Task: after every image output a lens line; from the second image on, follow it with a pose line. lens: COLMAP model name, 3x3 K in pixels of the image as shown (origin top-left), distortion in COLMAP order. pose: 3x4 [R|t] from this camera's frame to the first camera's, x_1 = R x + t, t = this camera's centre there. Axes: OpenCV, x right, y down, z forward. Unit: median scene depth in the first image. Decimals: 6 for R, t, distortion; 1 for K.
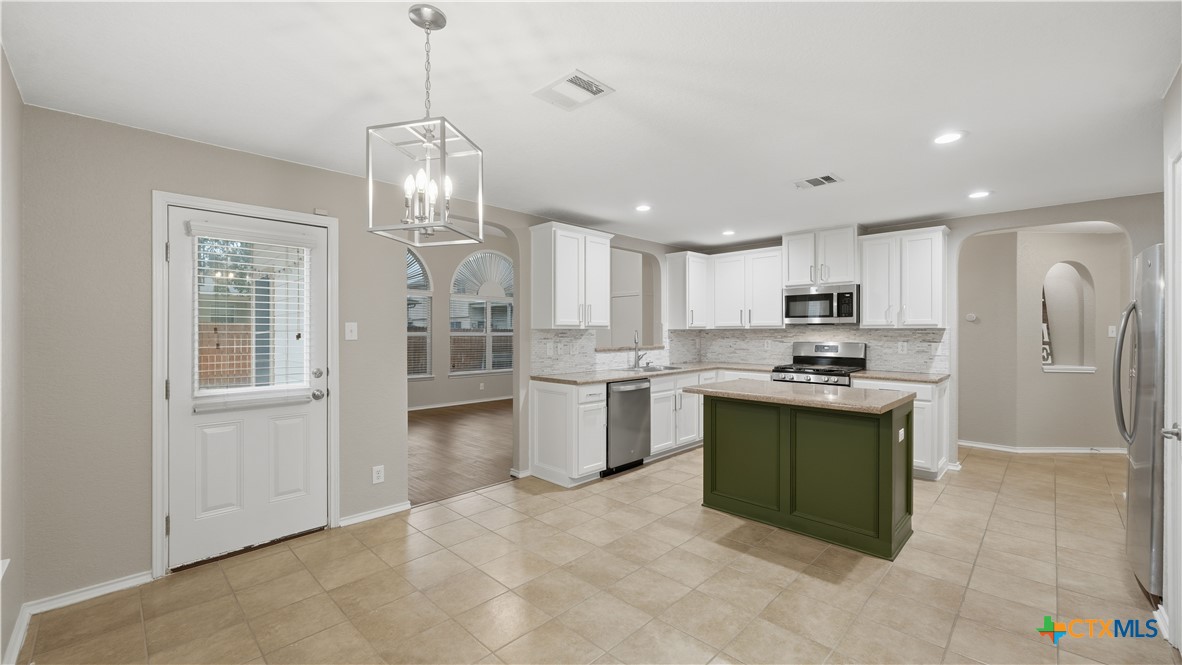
lens RADIAL K [[461.2, 0, 575.3], [0, 461.2, 338.7], [0, 0, 1]] dist [-0.000294, 0.000042]
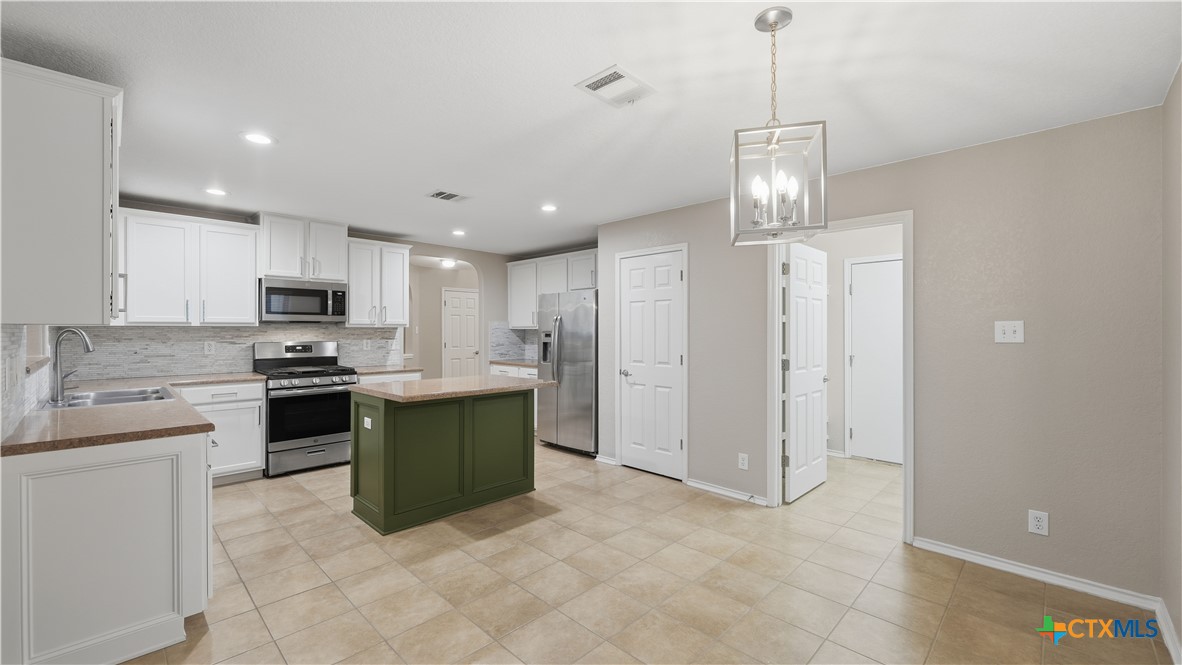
lens RADIAL K [[479.8, 0, 591.0], [0, 479.8, 332.5], [0, 0, 1]] dist [0.000240, 0.000108]
pose [[-0.001521, -0.004579, 0.999988, -0.644771], [0.016242, 0.999857, 0.004603, -0.008859], [-0.999867, 0.016249, -0.001446, 0.658080]]
